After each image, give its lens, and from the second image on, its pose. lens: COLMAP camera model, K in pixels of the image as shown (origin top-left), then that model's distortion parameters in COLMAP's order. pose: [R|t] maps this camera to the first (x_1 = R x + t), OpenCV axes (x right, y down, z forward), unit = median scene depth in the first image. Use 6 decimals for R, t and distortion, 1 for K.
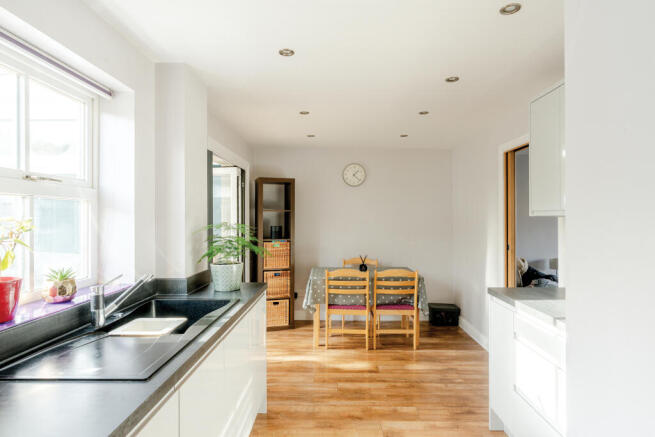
lens RADIAL K [[363.4, 0, 327.5], [0, 363.4, 218.5], [0, 0, 1]] dist [-0.002962, 0.000615]
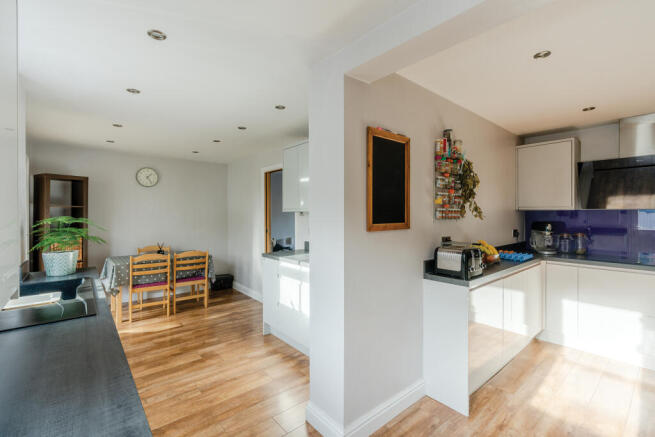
lens RADIAL K [[300.7, 0, 327.5], [0, 300.7, 218.5], [0, 0, 1]] dist [-0.003181, 0.005909]
pose [[0.755899, -0.012312, 0.654573, -0.158538], [0.003101, 0.999879, 0.015227, 0.003570], [-0.654681, -0.009480, 0.755846, -0.172808]]
